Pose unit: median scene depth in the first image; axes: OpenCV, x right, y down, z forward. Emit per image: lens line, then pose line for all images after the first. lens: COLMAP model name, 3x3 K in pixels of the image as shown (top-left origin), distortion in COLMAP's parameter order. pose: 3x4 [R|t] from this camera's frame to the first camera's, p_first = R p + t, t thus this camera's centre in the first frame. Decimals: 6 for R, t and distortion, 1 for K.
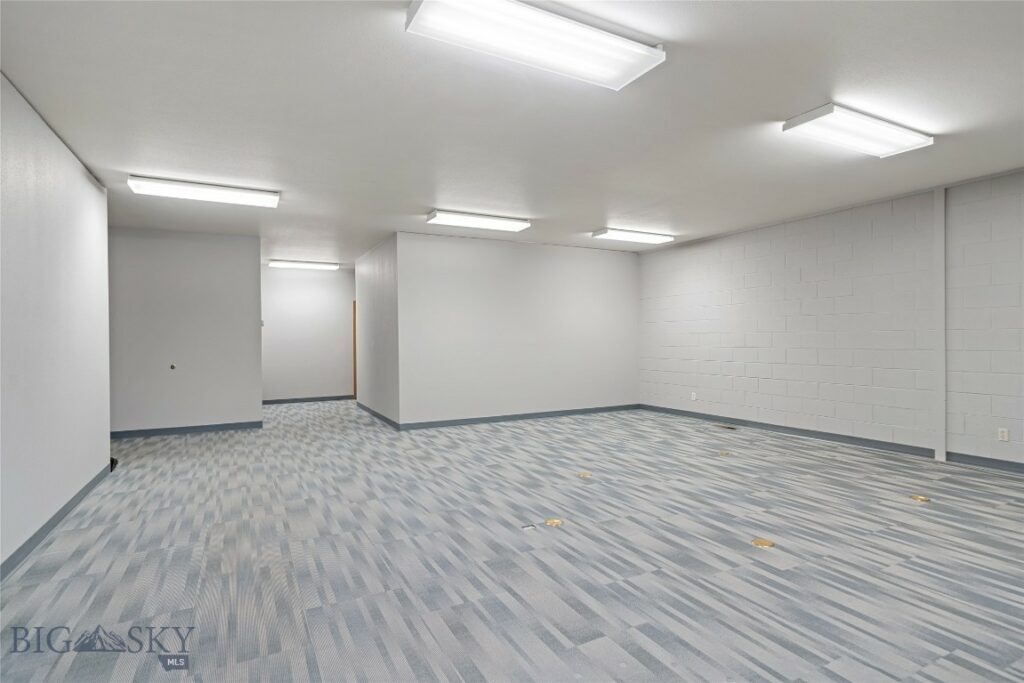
lens RADIAL K [[524.0, 0, 506.9], [0, 524.0, 352.2], [0, 0, 1]] dist [0.017375, 0.000444]
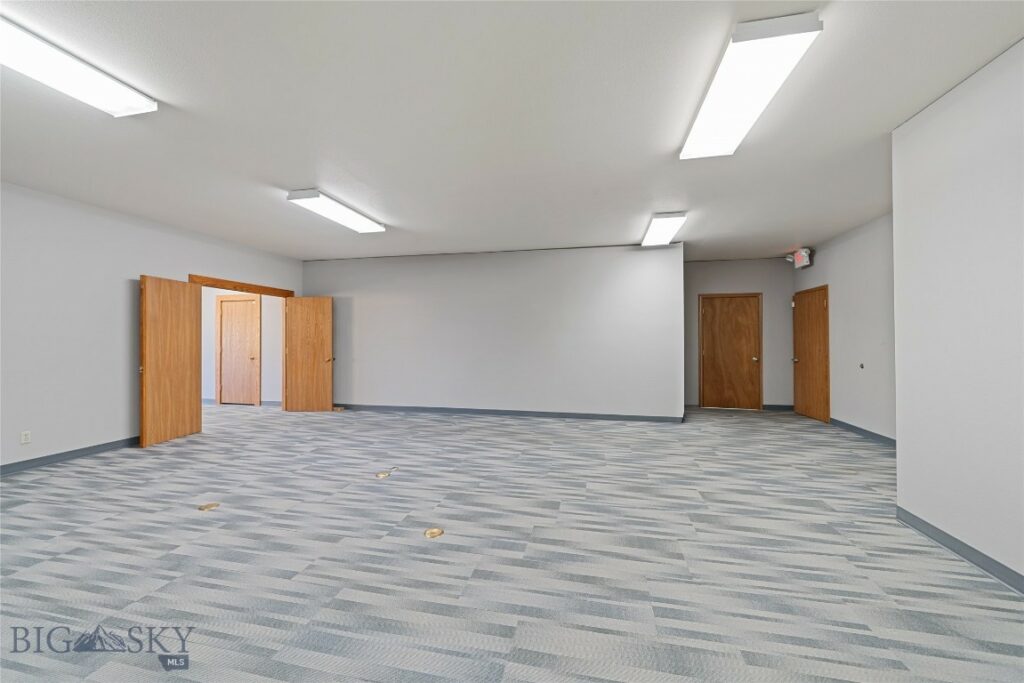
lens RADIAL K [[375.2, 0, 511.3], [0, 375.2, 338.8], [0, 0, 1]] dist [-0.000554, -0.000362]
pose [[-0.627707, 0.008092, -0.778408, 0.635265], [-0.012715, 0.999706, 0.020645, -0.058507], [0.778346, 0.022856, -0.627419, 1.849604]]
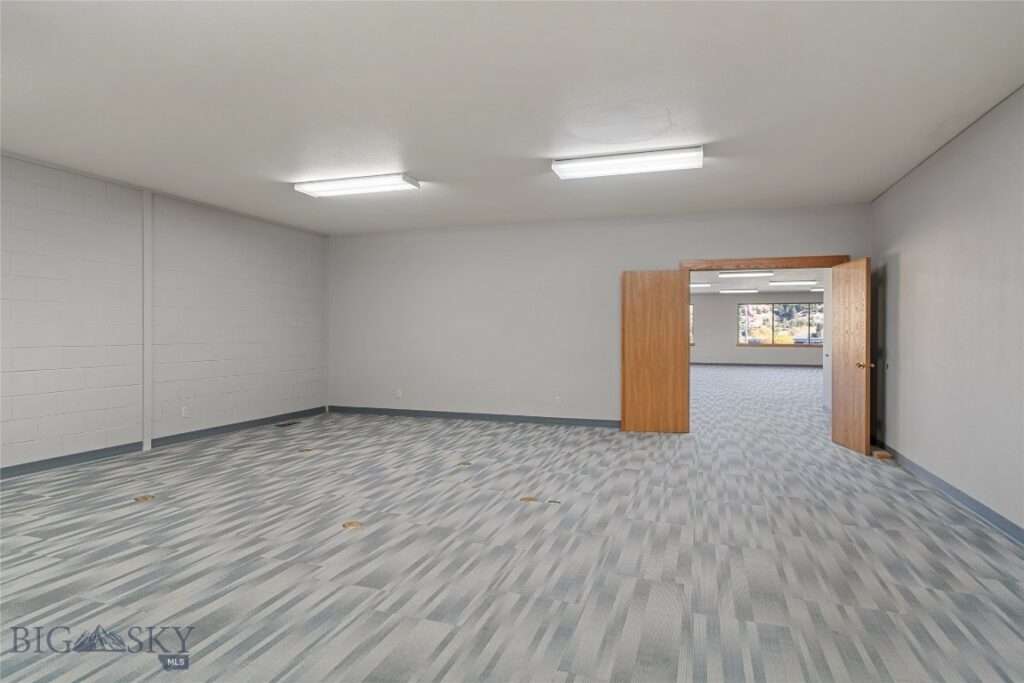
lens RADIAL K [[597.3, 0, 521.4], [0, 597.3, 338.1], [0, 0, 1]] dist [0.018622, -0.000643]
pose [[-0.716432, 0.001509, 0.697656, -0.749343], [0.021190, 0.999583, 0.019599, -0.032842], [-0.697335, 0.028825, -0.716165, 1.858626]]
